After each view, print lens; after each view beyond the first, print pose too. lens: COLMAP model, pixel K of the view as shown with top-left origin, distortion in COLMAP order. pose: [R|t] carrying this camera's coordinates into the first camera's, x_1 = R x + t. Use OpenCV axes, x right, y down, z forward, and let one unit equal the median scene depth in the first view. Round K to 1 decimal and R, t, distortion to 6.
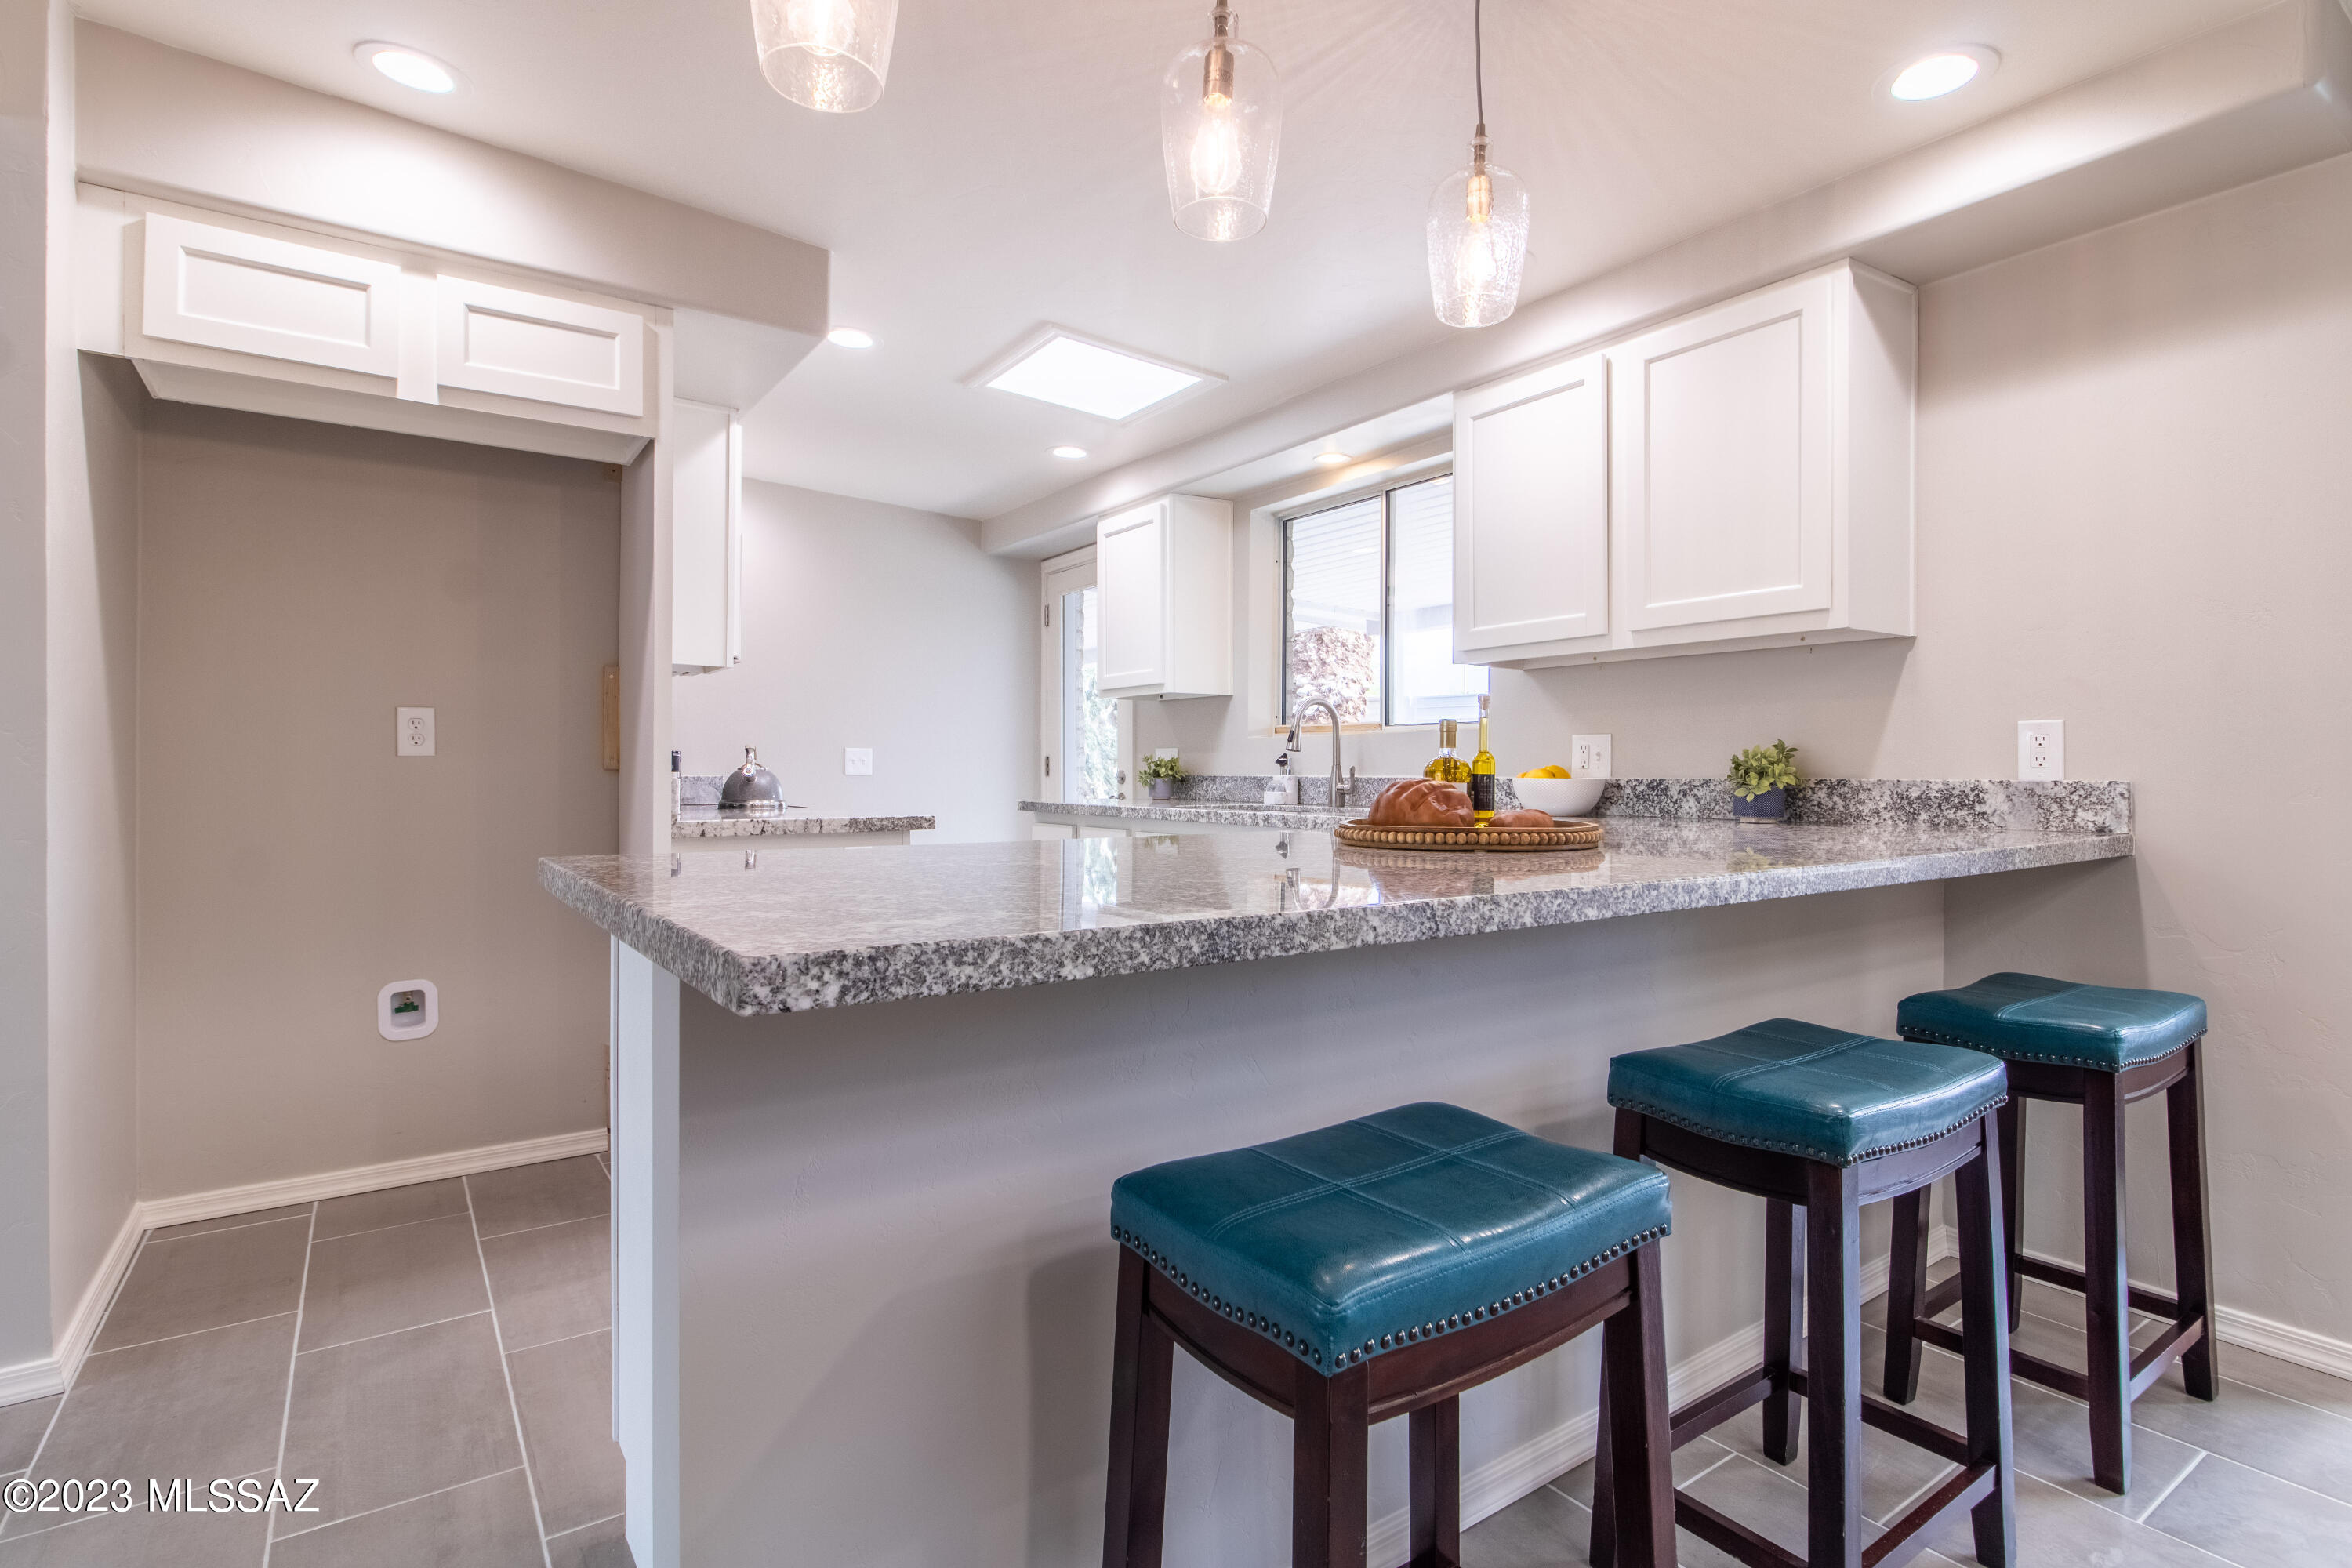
lens RADIAL K [[1161.7, 0, 1186.1], [0, 1161.7, 770.8], [0, 0, 1]] dist [0.008733, 0.000560]
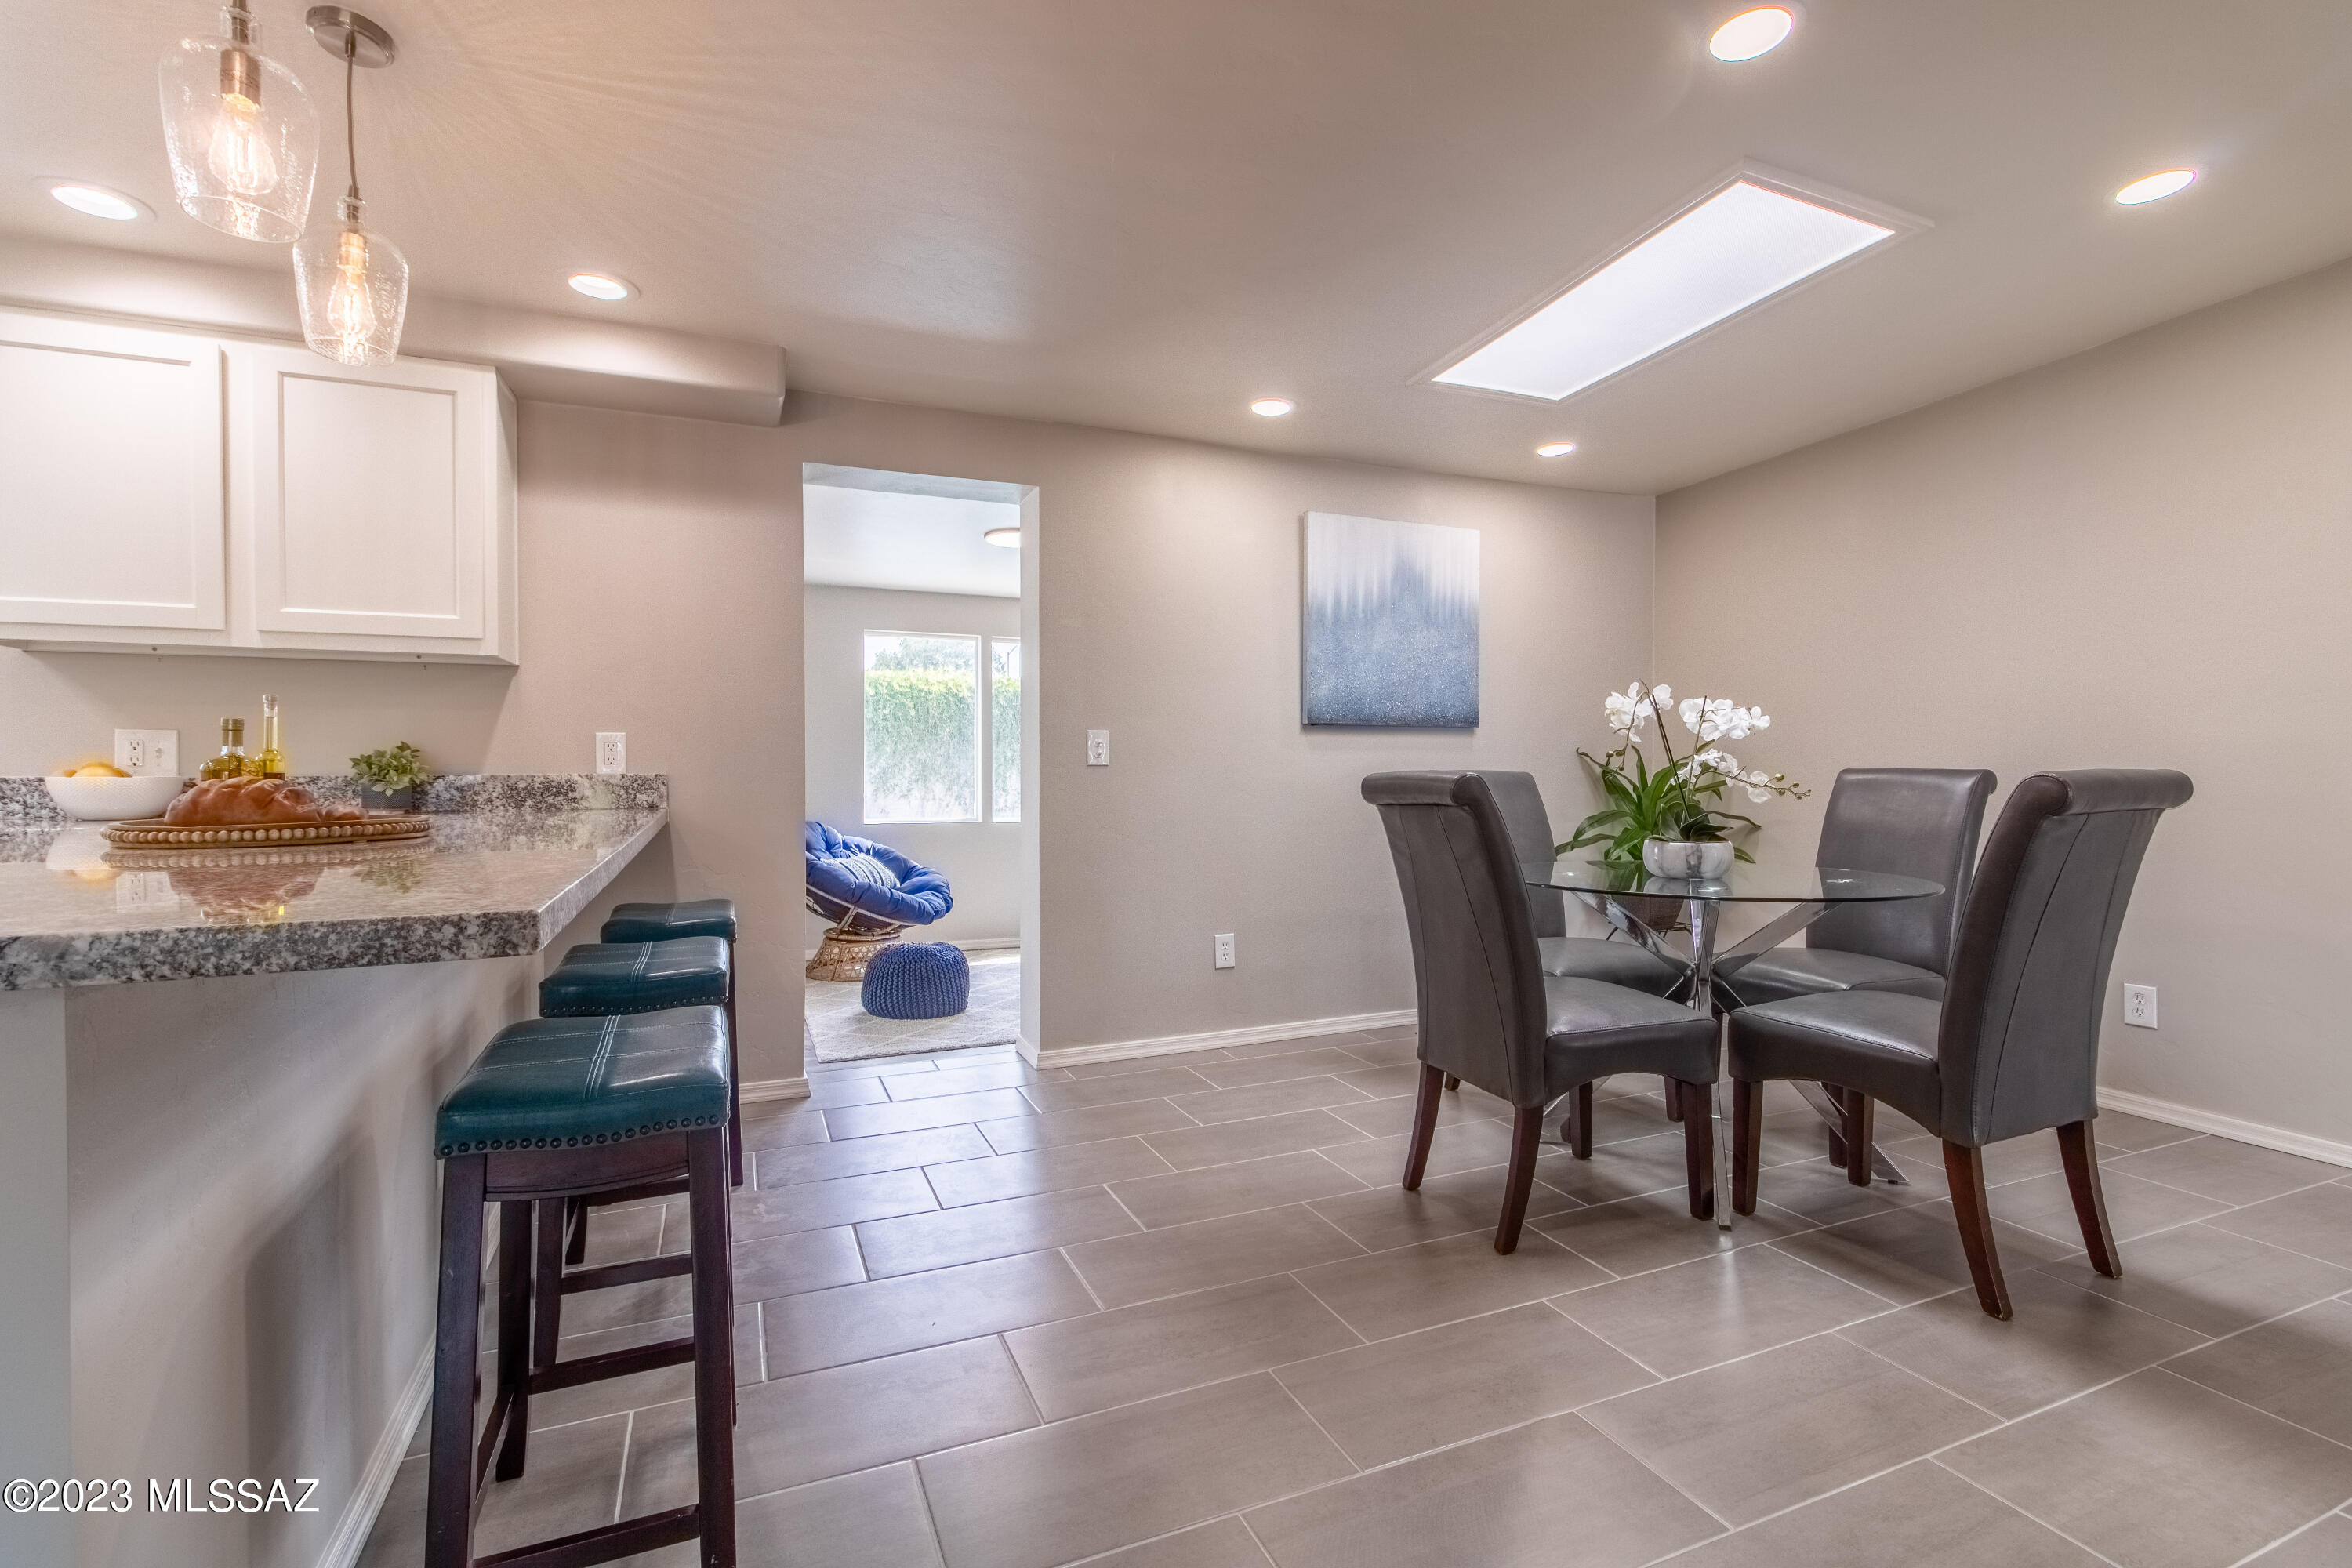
lens RADIAL K [[1093.5, 0, 1199.8], [0, 1093.5, 775.3], [0, 0, 1]] dist [0.005213, 0.001234]
pose [[0.203972, -0.008213, 0.978942, -0.398028], [0.001347, 0.999966, 0.008108, -0.000806], [-0.978976, -0.000335, 0.203976, -0.001407]]
